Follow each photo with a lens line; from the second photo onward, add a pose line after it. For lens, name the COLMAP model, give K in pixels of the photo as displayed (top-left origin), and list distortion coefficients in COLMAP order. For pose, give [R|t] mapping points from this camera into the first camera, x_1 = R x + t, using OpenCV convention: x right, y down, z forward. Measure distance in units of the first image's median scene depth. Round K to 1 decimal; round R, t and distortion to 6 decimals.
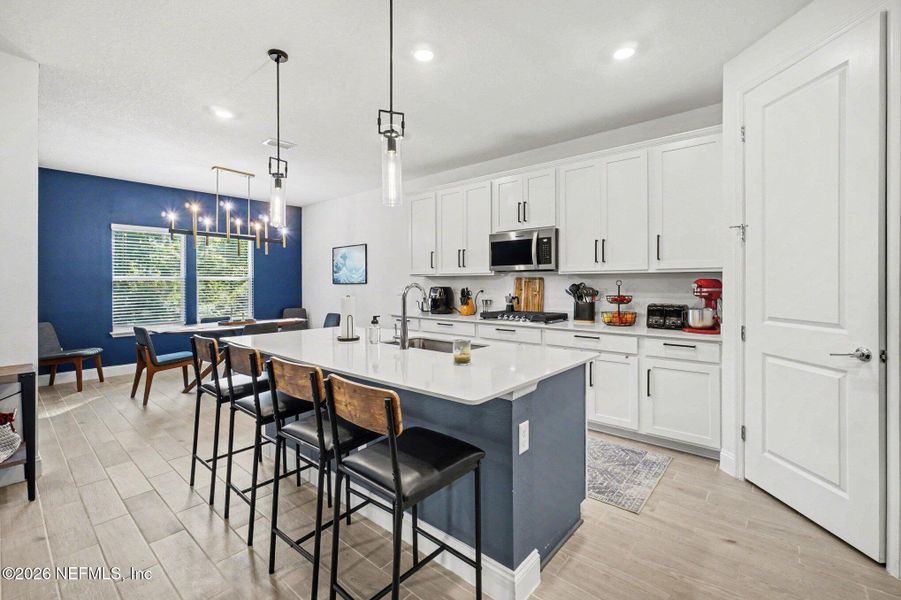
lens RADIAL K [[392.5, 0, 457.1], [0, 392.5, 282.2], [0, 0, 1]] dist [-0.002163, 0.000871]
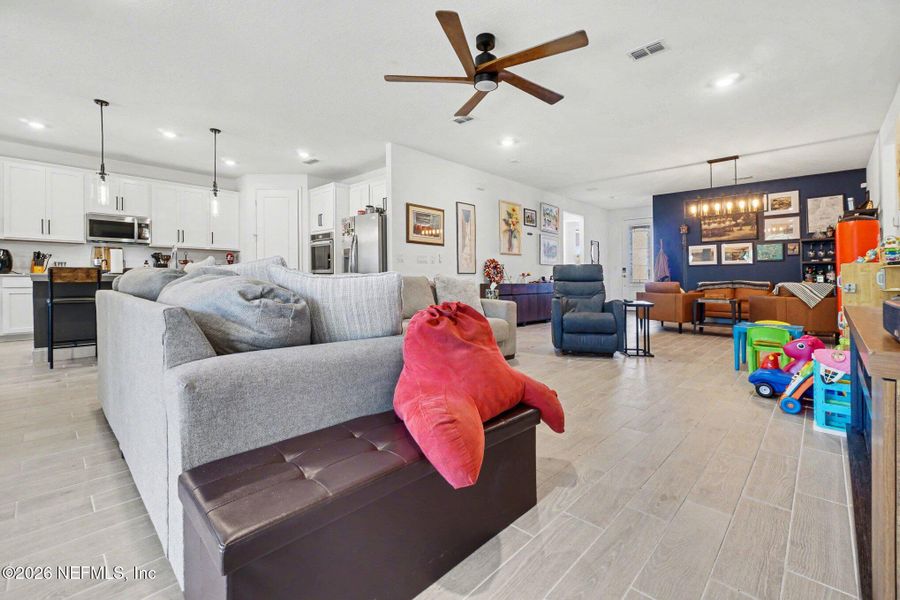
lens RADIAL K [[392.1, 0, 460.3], [0, 392.1, 274.1], [0, 0, 1]] dist [-0.002163, 0.000871]
pose [[0.057266, 0.008595, 0.998322, -1.326866], [-0.012108, 0.999895, -0.007914, 0.095133], [-0.998286, -0.011635, 0.057364, -0.422029]]
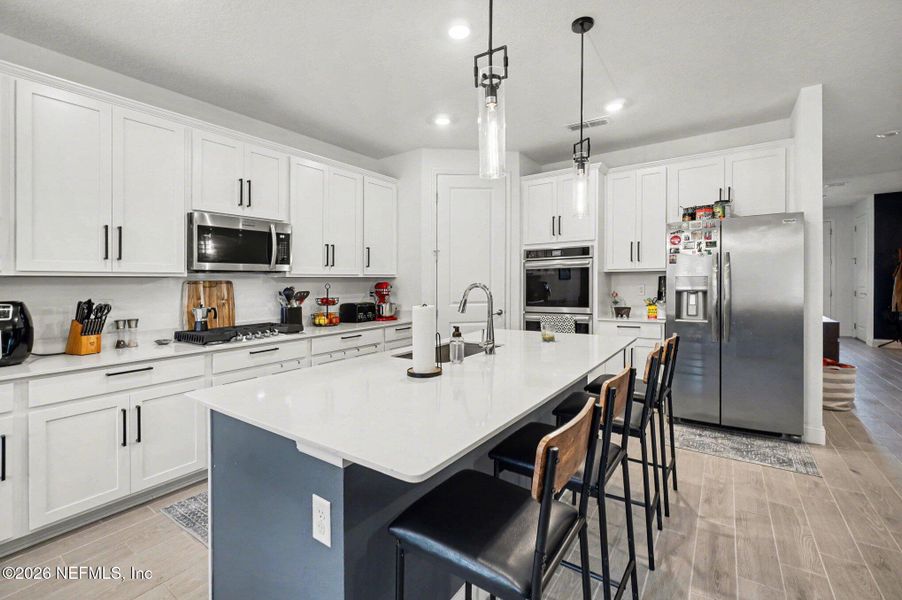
lens RADIAL K [[393.0, 0, 457.8], [0, 393.0, 281.6], [0, 0, 1]] dist [-0.002163, 0.000871]
pose [[-0.099493, 0.007167, 0.995012, -0.647310], [0.013429, 0.999893, -0.005860, 0.000112], [-0.994948, 0.012779, -0.099579, 0.701279]]
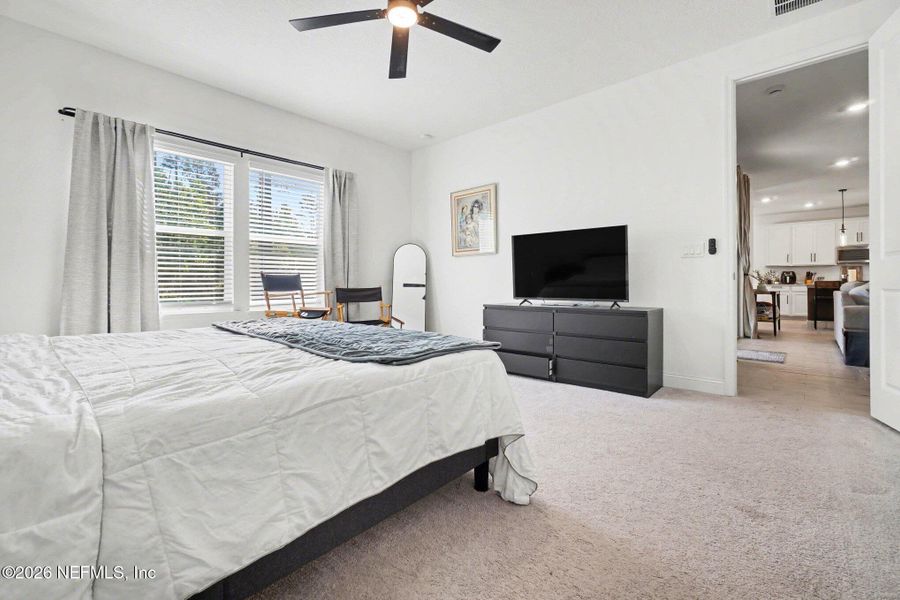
lens RADIAL K [[392.1, 0, 450.3], [0, 392.1, 294.7], [0, 0, 1]] dist [-0.002163, 0.000871]
pose [[0.999048, 0.000308, -0.043631, -2.191974], [0.001012, 0.999542, 0.030241, 0.089935], [0.043620, -0.030256, 0.998590, -1.431140]]
